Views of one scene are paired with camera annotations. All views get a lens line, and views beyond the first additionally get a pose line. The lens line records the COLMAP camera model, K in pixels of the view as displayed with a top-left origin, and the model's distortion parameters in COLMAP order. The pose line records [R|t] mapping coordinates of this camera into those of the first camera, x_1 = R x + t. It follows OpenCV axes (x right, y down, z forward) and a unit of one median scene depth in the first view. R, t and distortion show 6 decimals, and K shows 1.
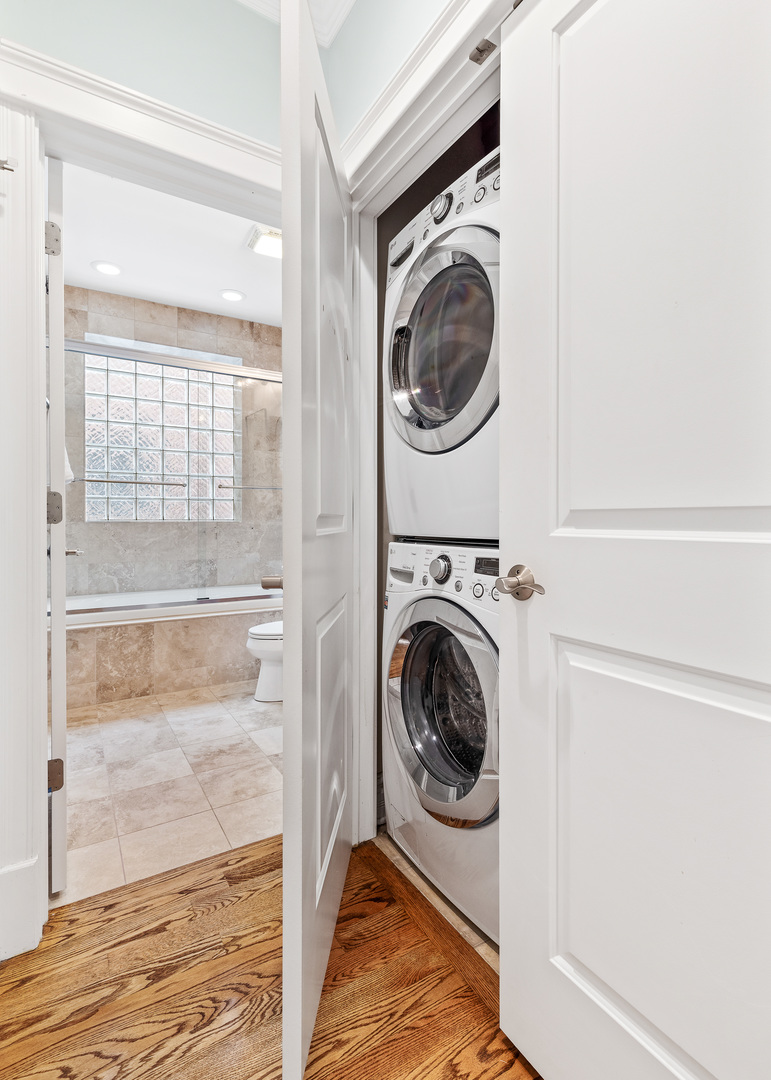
lens RADIAL K [[520.3, 0, 381.8], [0, 520.3, 521.0], [0, 0, 1]] dist [0.002551, -0.000014]
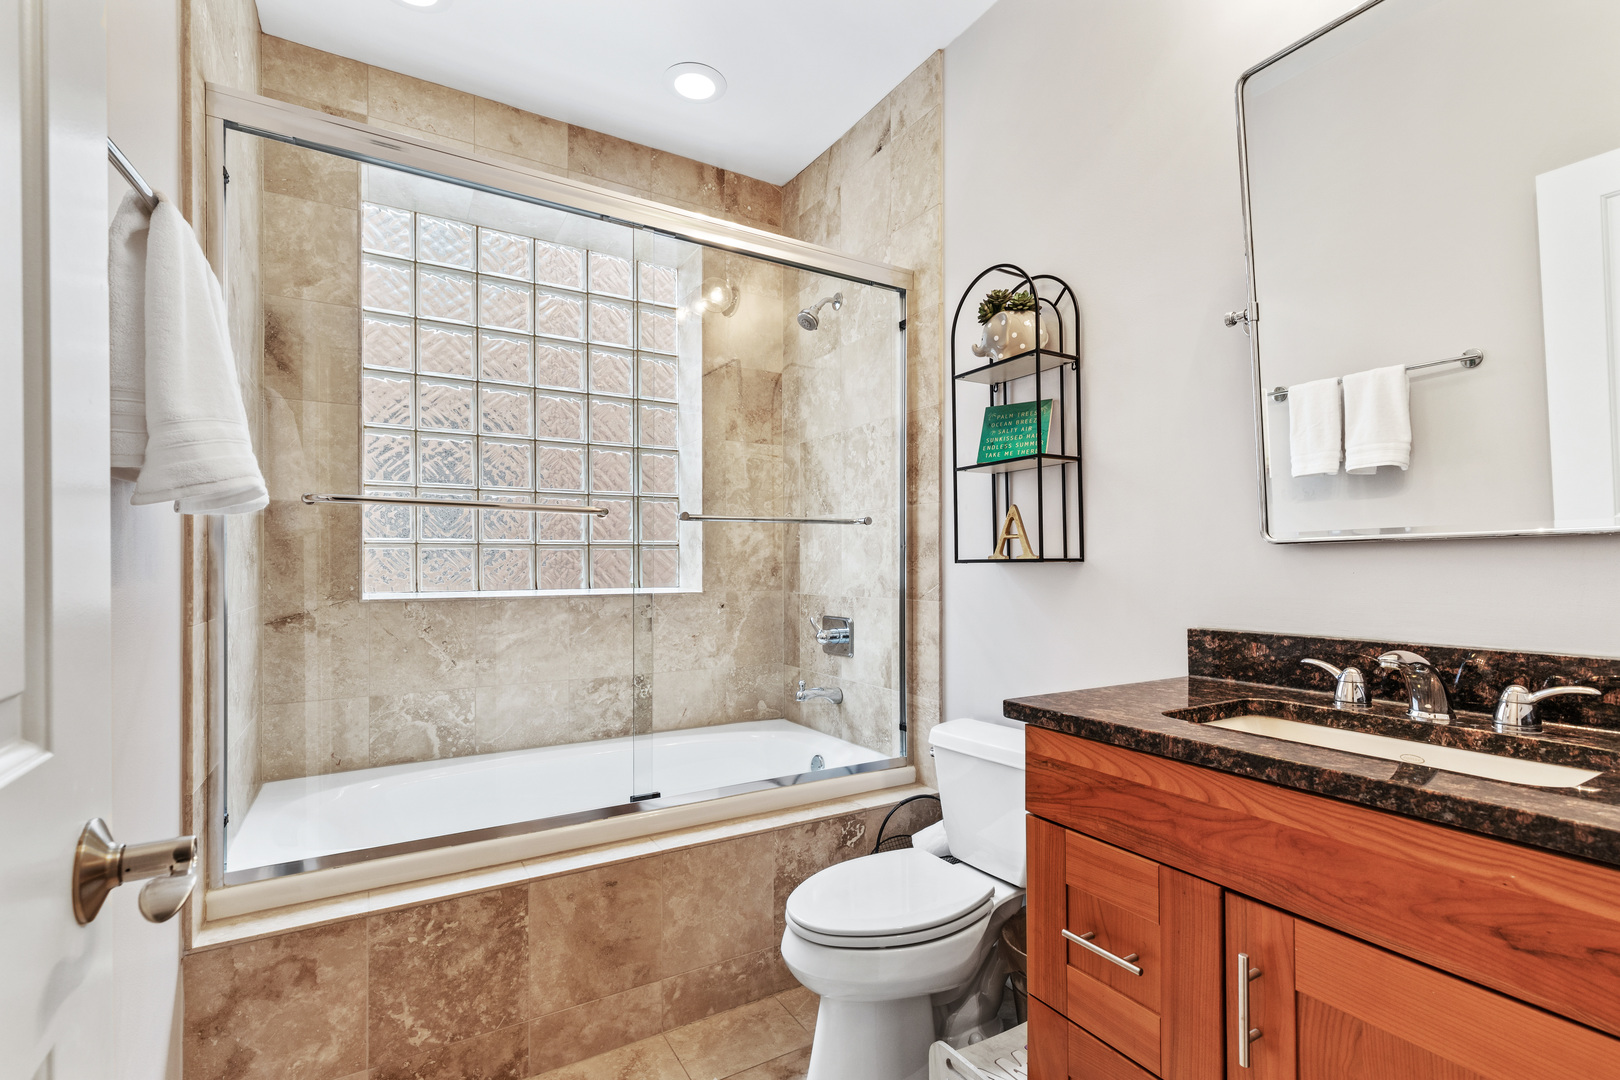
lens RADIAL K [[740.0, 0, 813.0], [0, 740.0, 562.0], [0, 0, 1]] dist [0.005843, 0.000104]
pose [[0.999933, -0.003541, -0.011000, -0.228982], [0.003458, 0.999966, -0.007532, -0.029457], [0.011027, 0.007493, 0.999911, 0.473222]]
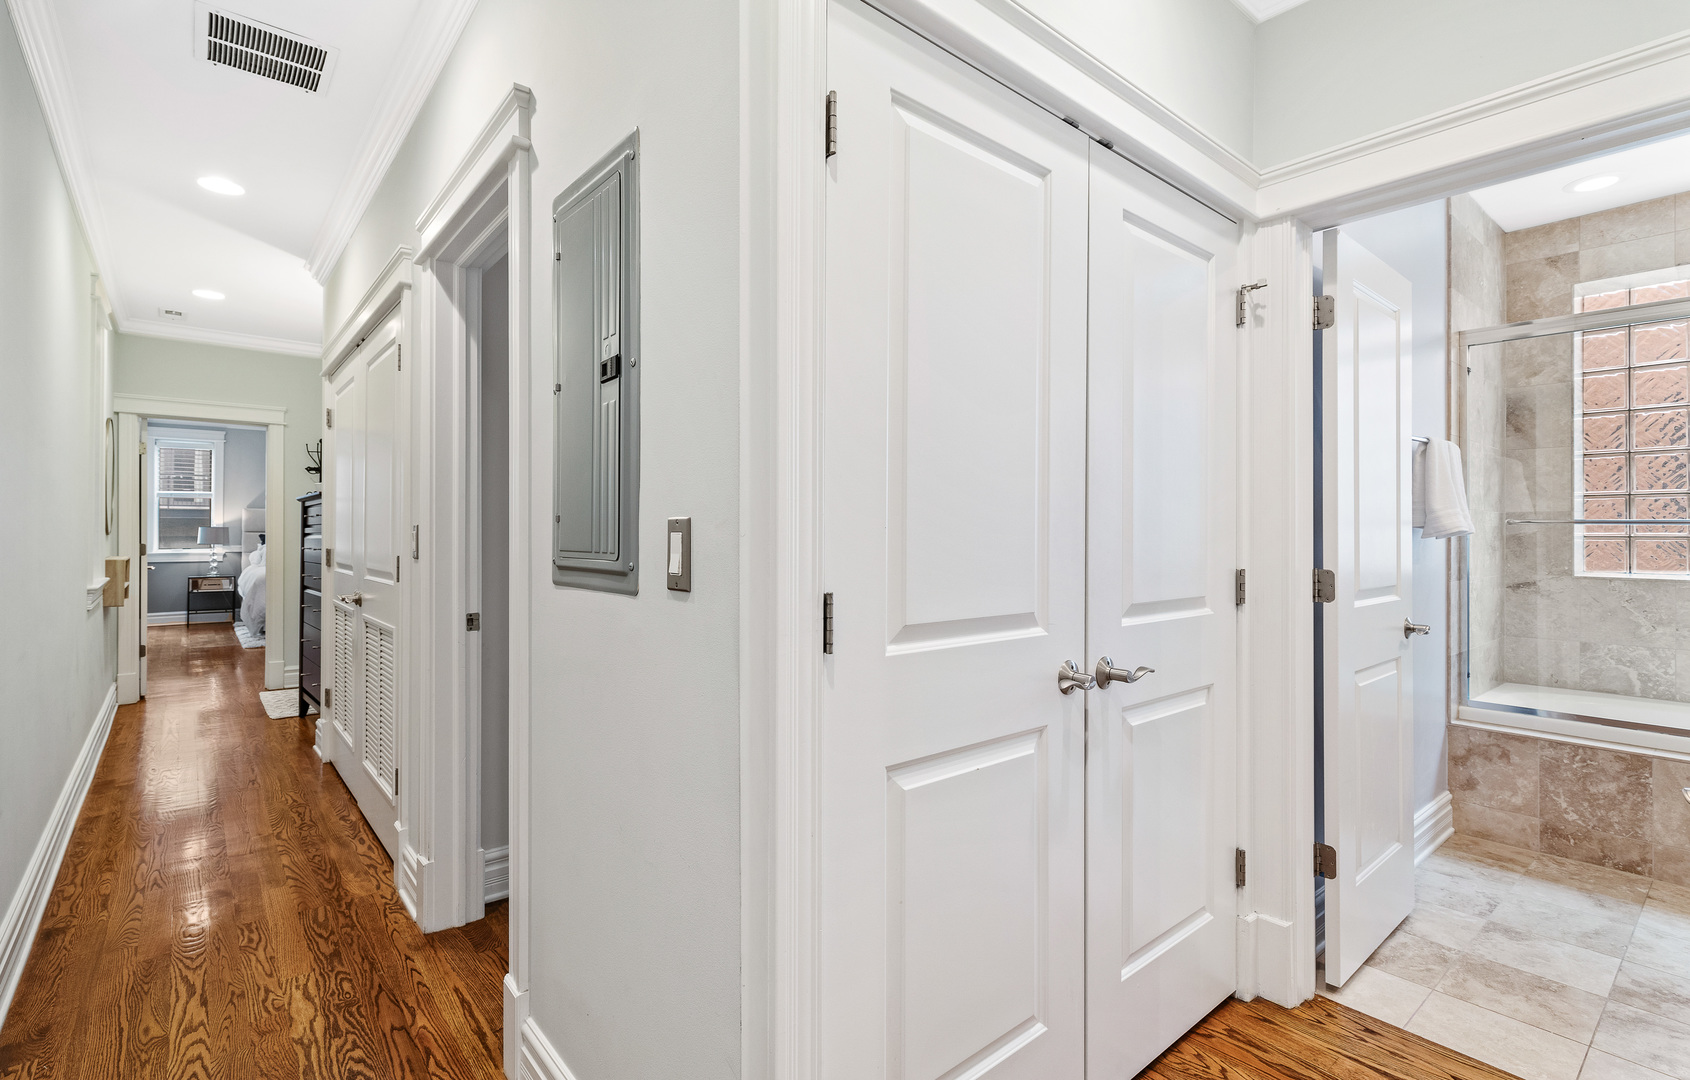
lens RADIAL K [[778.3, 0, 839.0], [0, 778.3, 529.0], [0, 0, 1]] dist [-0.001361, -0.000639]
pose [[0.143799, -0.004686, -0.989596, 0.312369], [-0.008375, 0.999947, -0.005952, -0.053769], [0.989571, 0.009143, 0.143752, -0.053507]]
